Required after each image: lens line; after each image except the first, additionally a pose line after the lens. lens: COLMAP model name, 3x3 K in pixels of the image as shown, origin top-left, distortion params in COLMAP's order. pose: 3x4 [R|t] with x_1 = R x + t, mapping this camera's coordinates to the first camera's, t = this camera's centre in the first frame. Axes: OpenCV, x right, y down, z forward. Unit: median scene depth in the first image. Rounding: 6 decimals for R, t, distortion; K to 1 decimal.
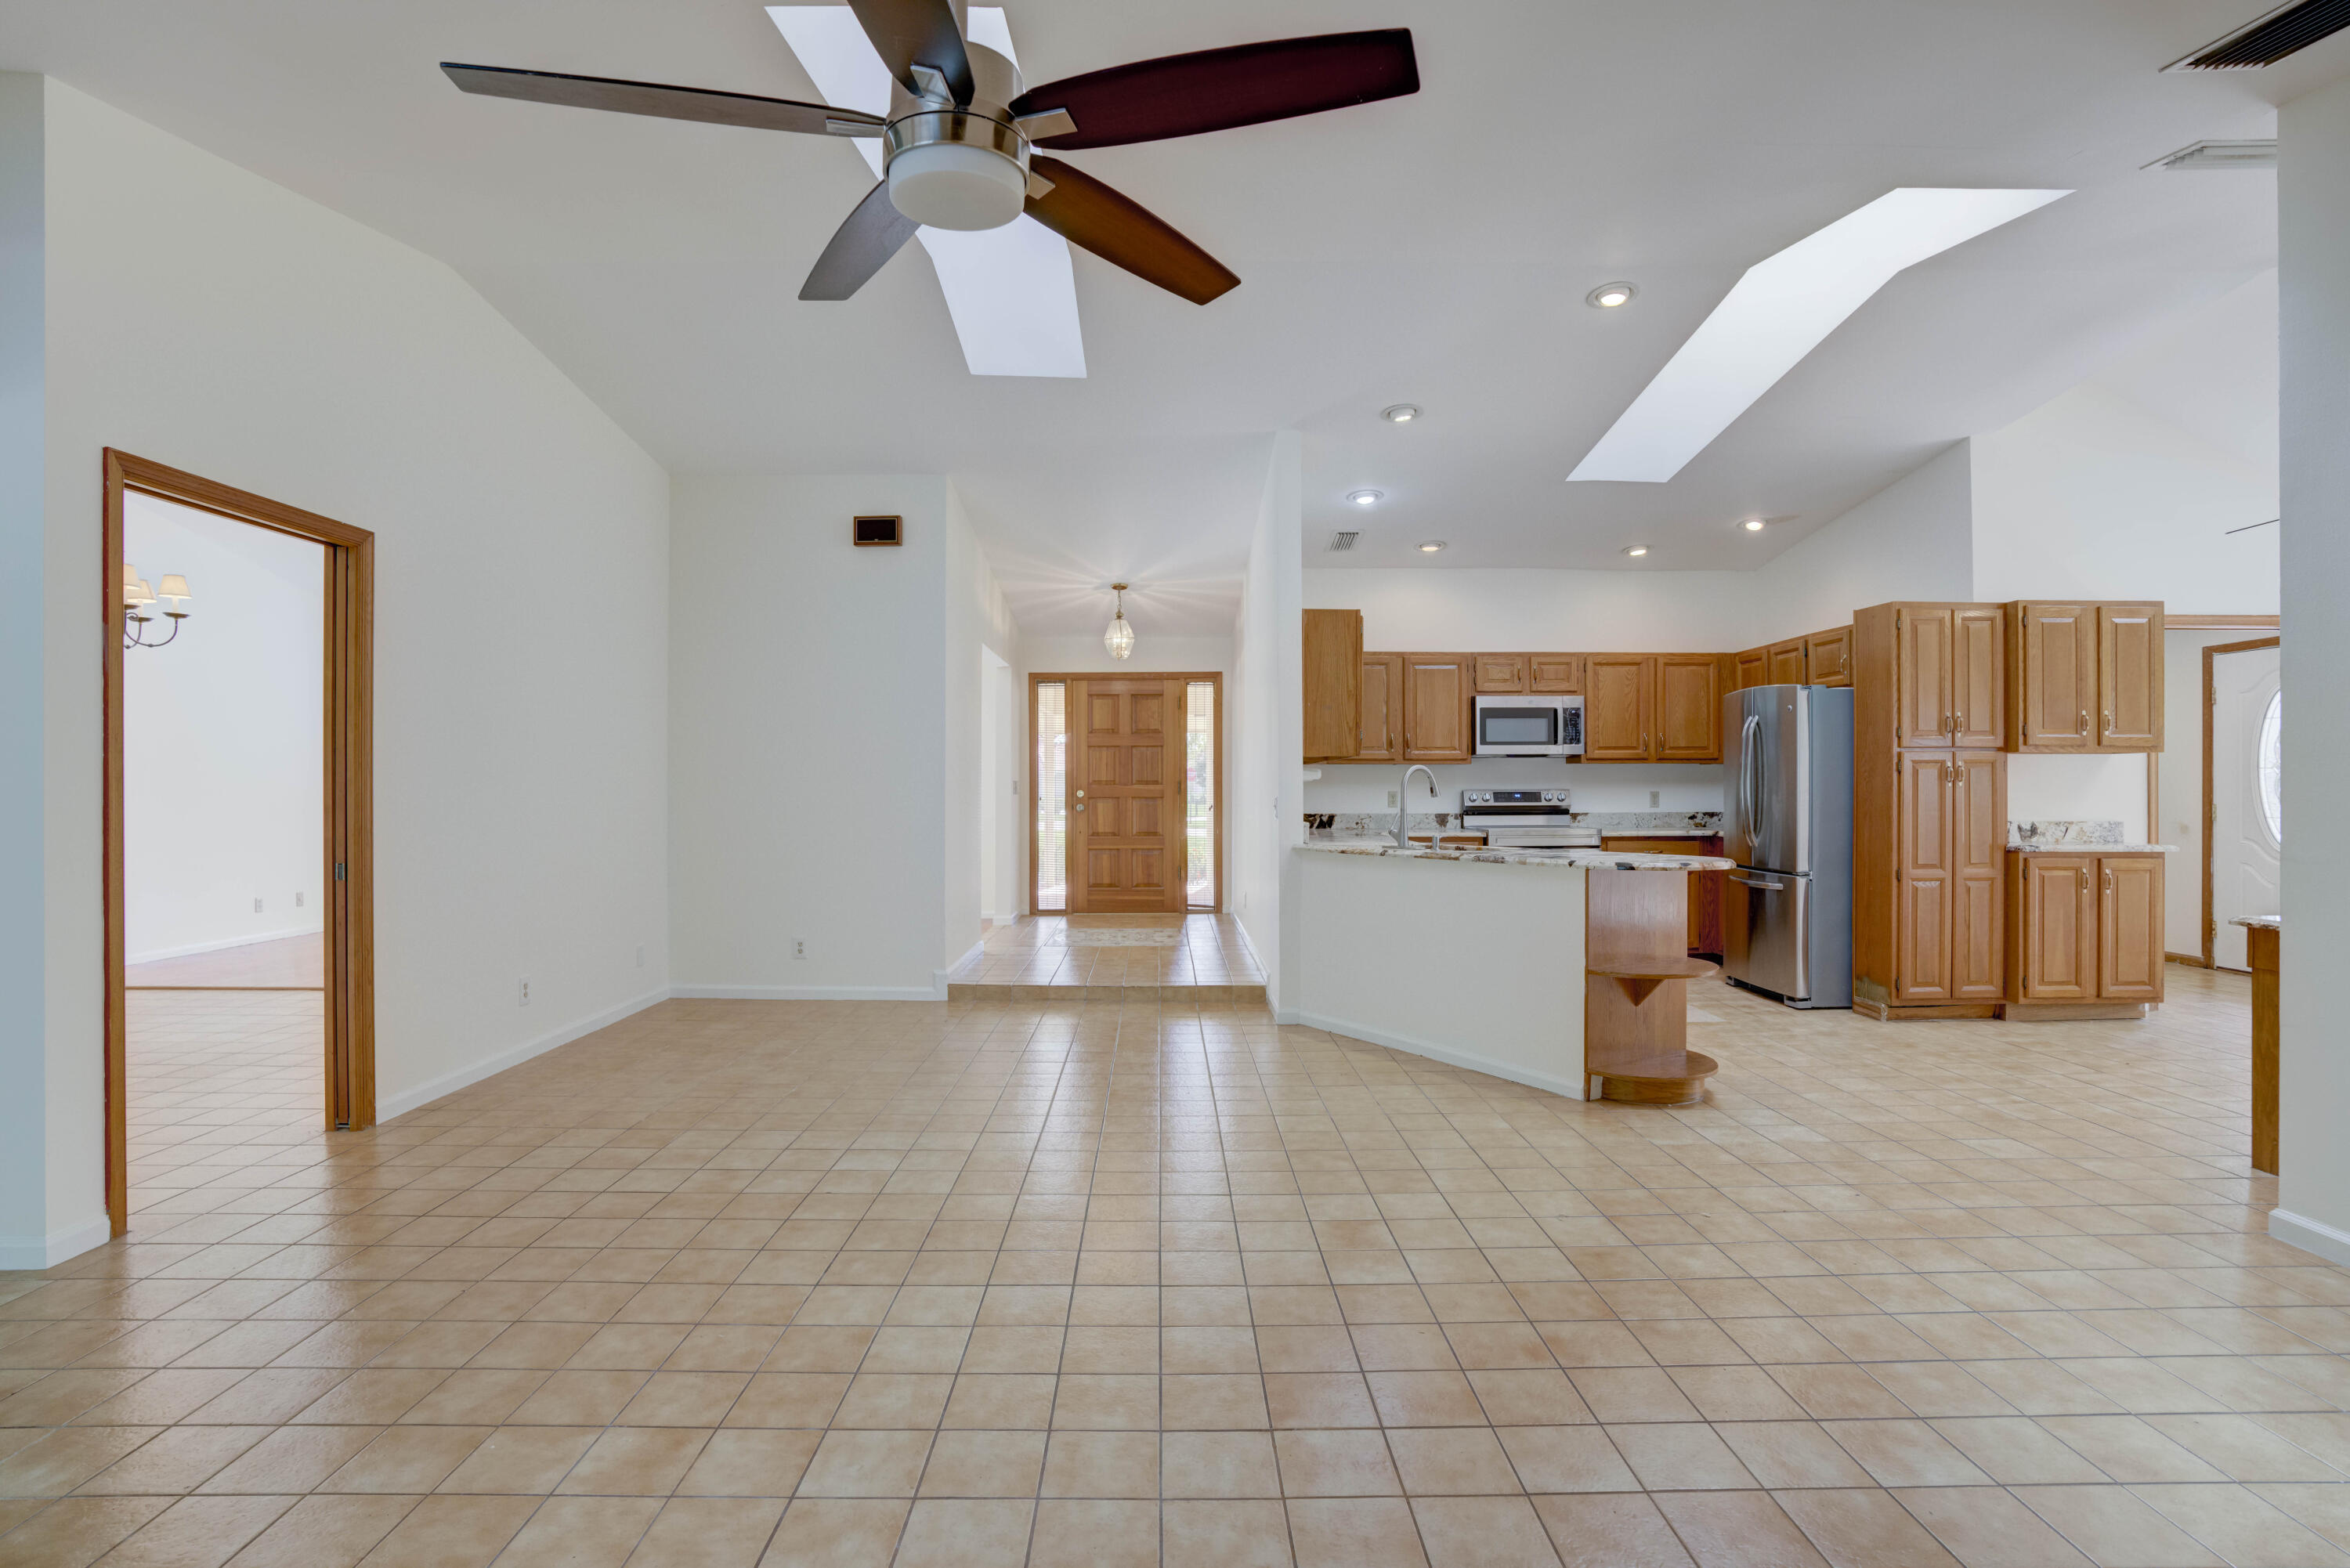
lens RADIAL K [[1151.2, 0, 1166.3], [0, 1151.2, 787.2], [0, 0, 1]] dist [-0.076008, 0.037745]
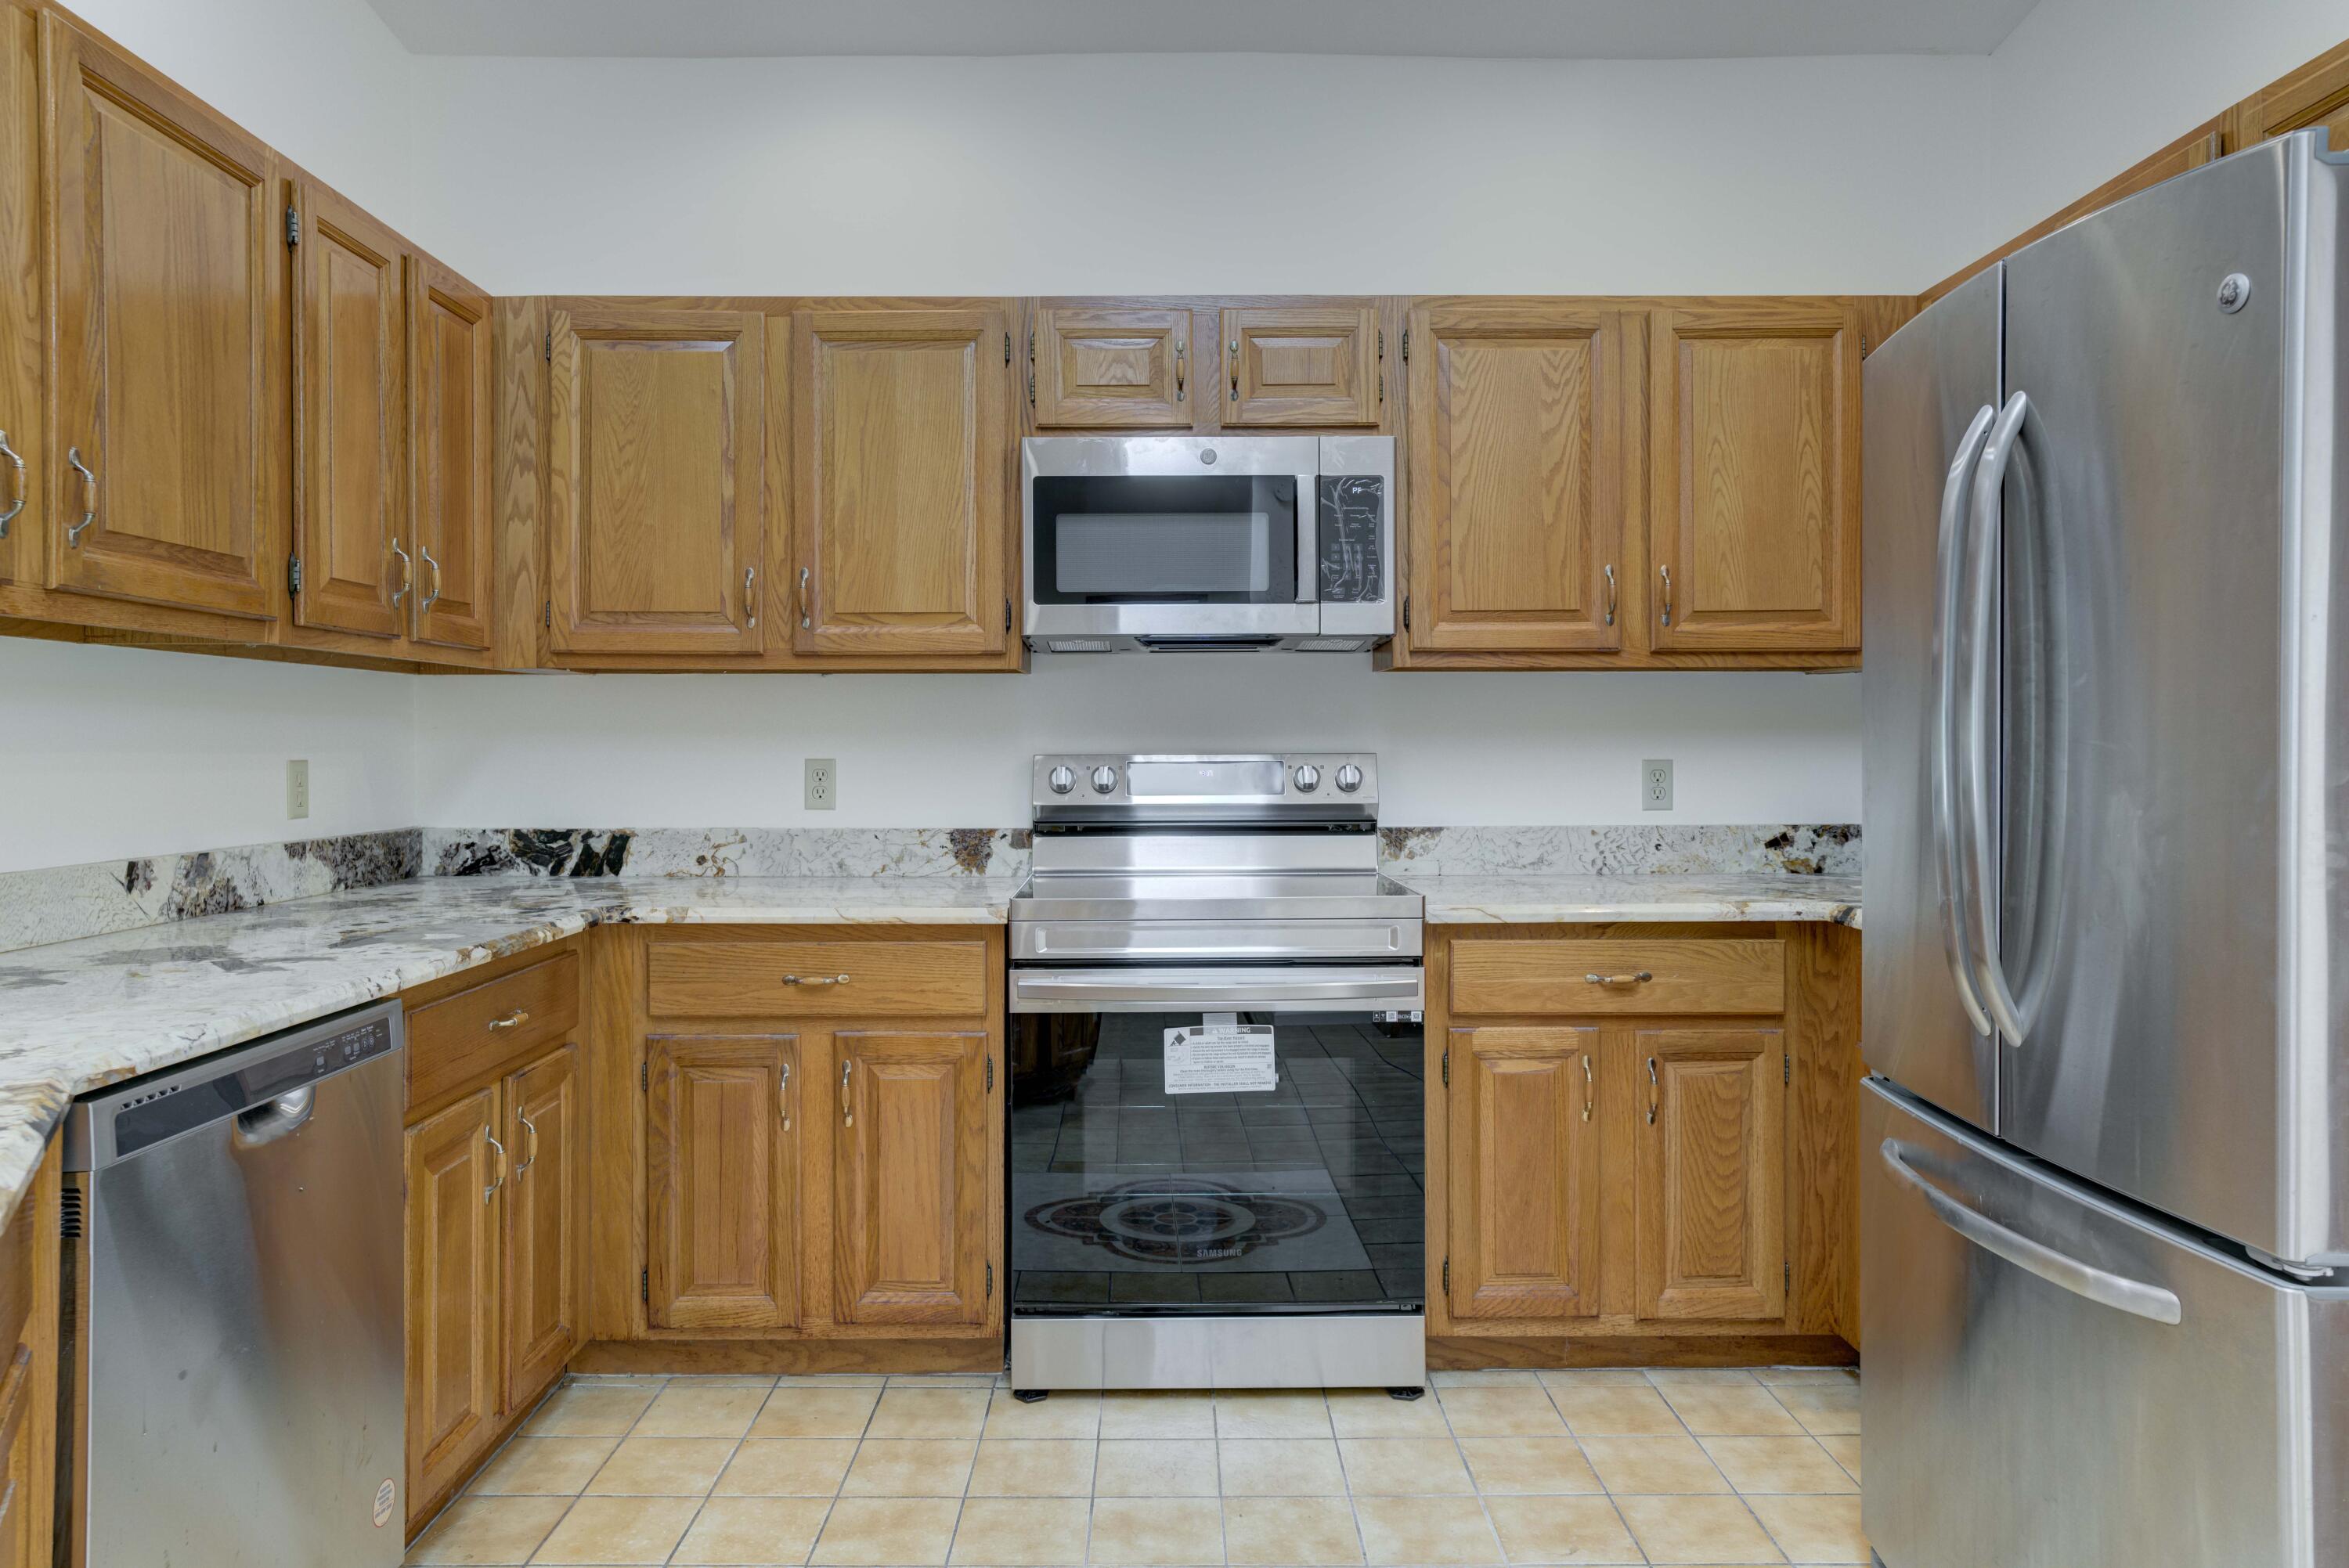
lens RADIAL K [[1526.9, 0, 1168.5], [0, 1526.9, 748.4], [0, 0, 1]] dist [-0.016969, 0.001689]
pose [[0.999998, 0.000003, 0.001919, 0.405225], [-0.000011, 0.999990, 0.004392, -0.001652], [-0.001919, -0.004392, 0.999989, 0.797564]]
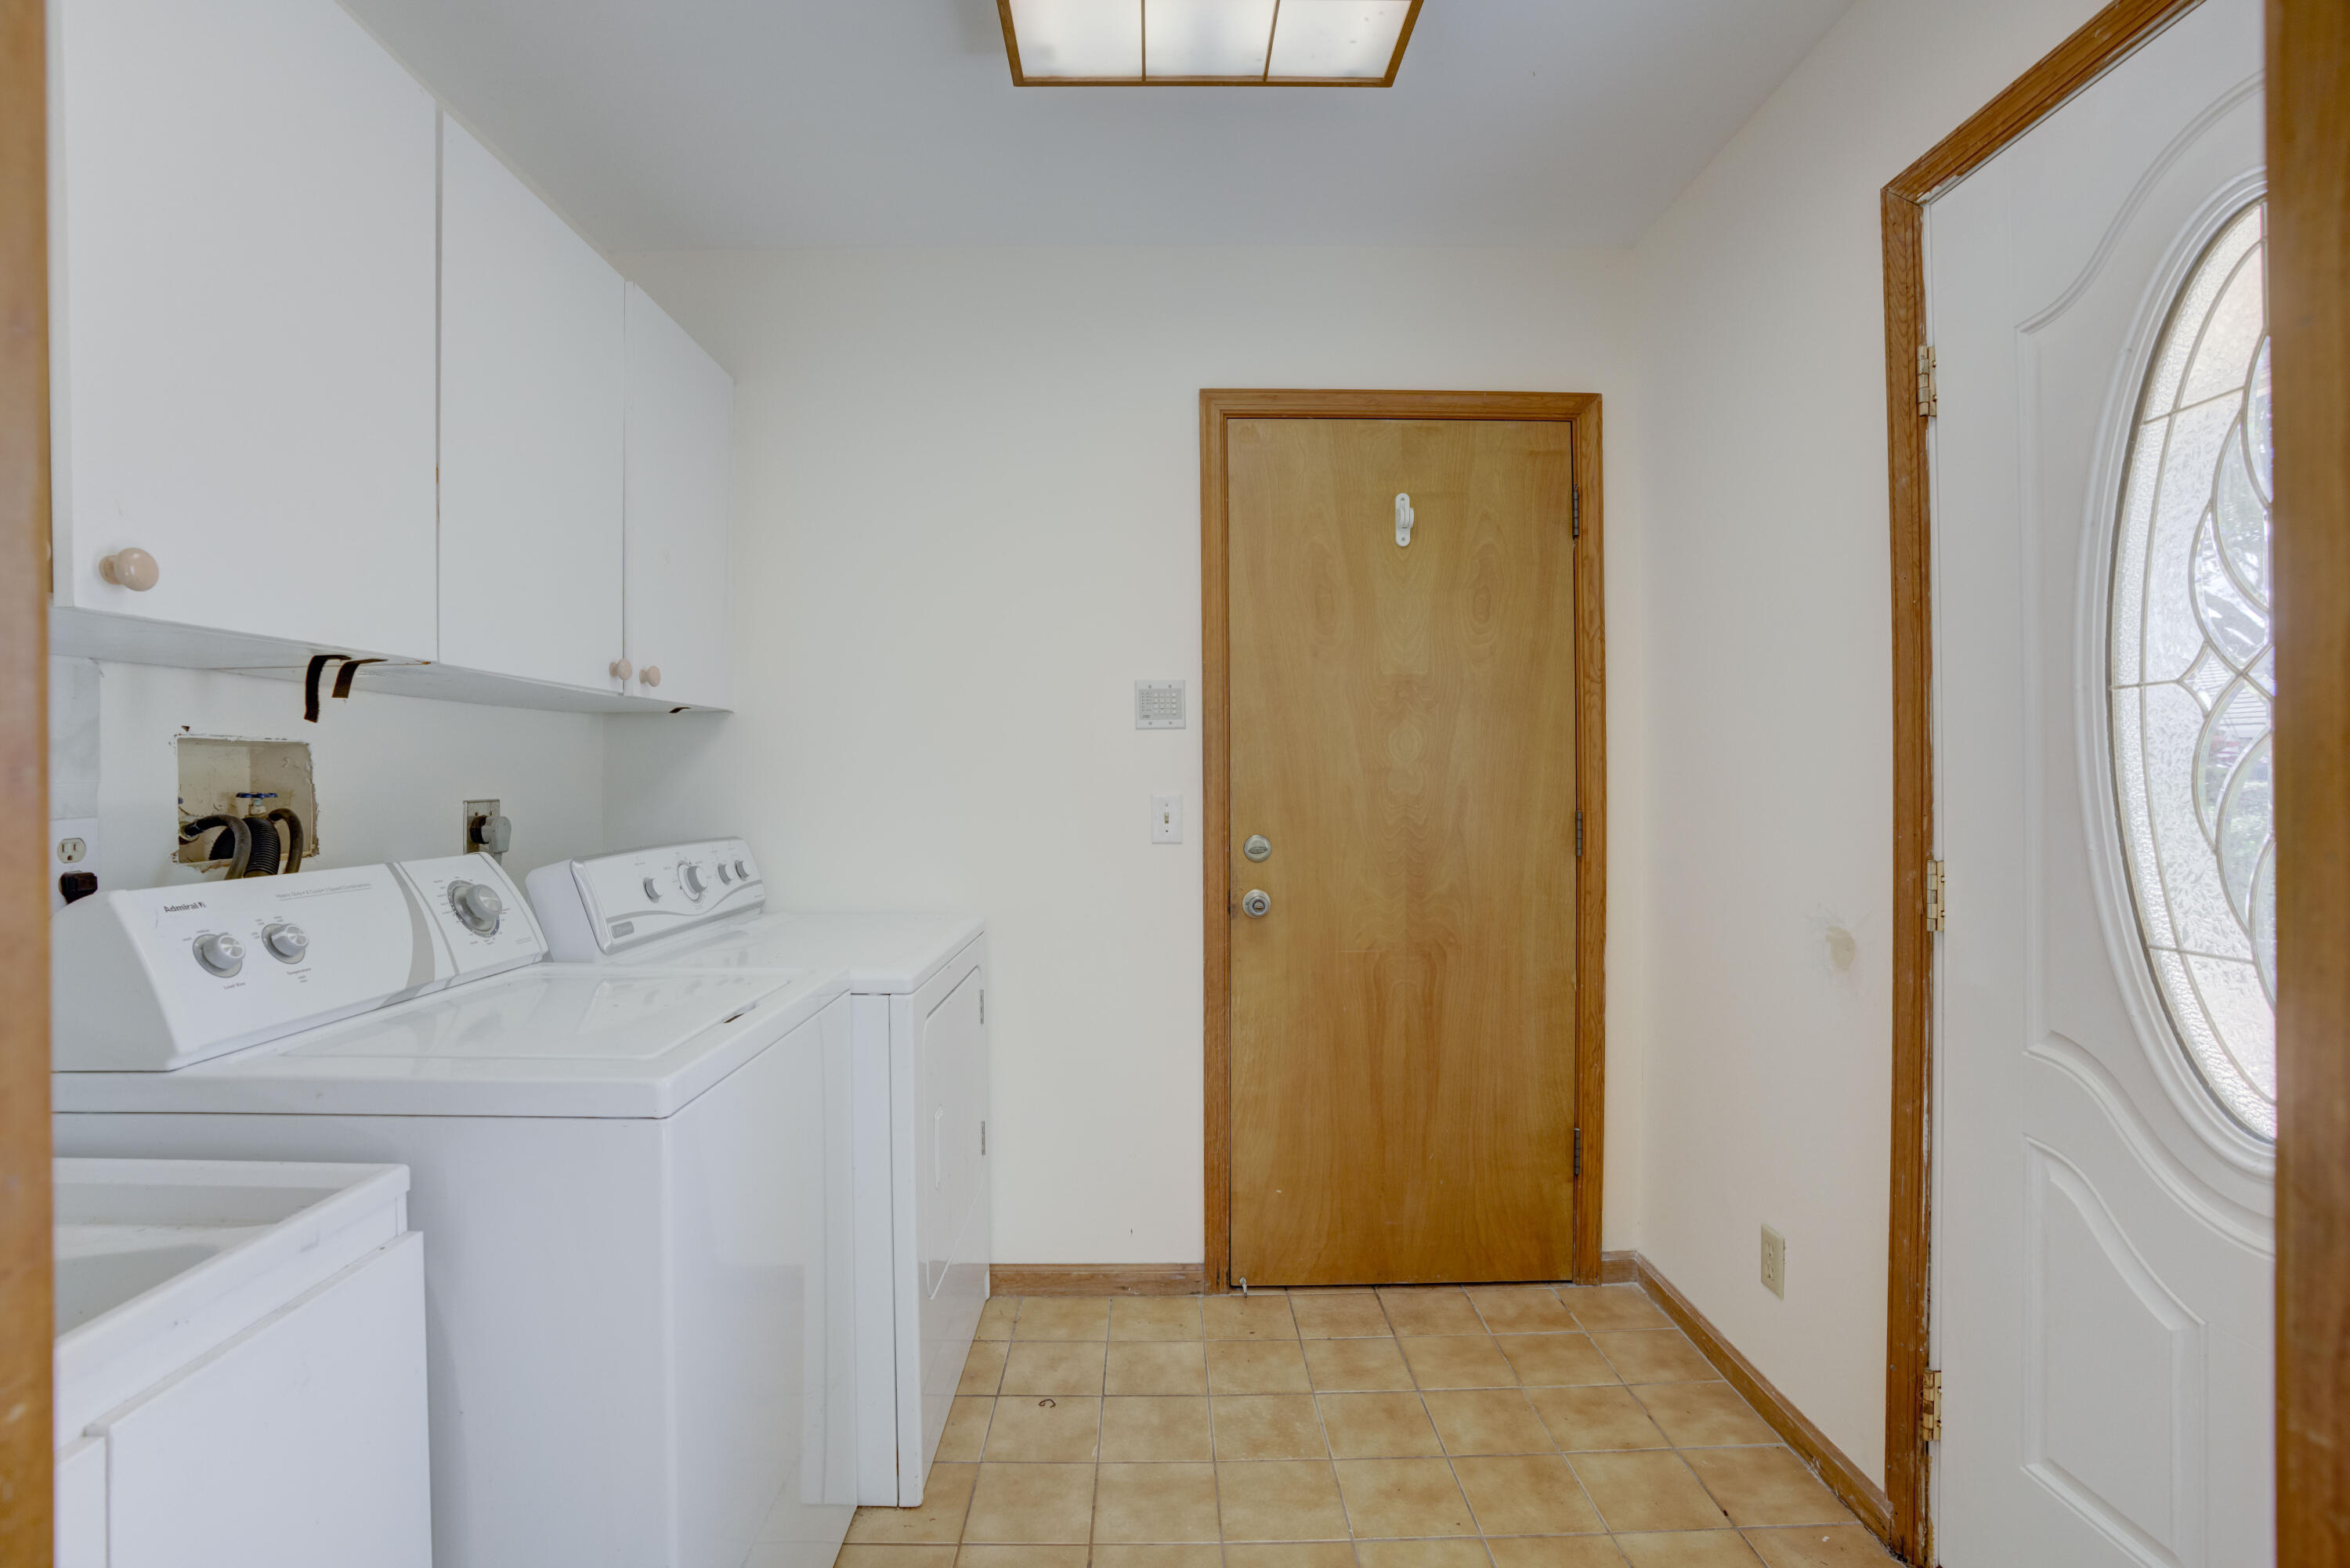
lens RADIAL K [[1085.9, 0, 1167.8], [0, 1085.9, 767.0], [0, 0, 1]] dist [-0.067503, 0.026652]
pose [[0.999920, -0.004767, 0.011678, 0.965003], [0.004856, 0.999959, -0.007628, -0.003196], [-0.011642, 0.007684, 0.999903, 0.964716]]
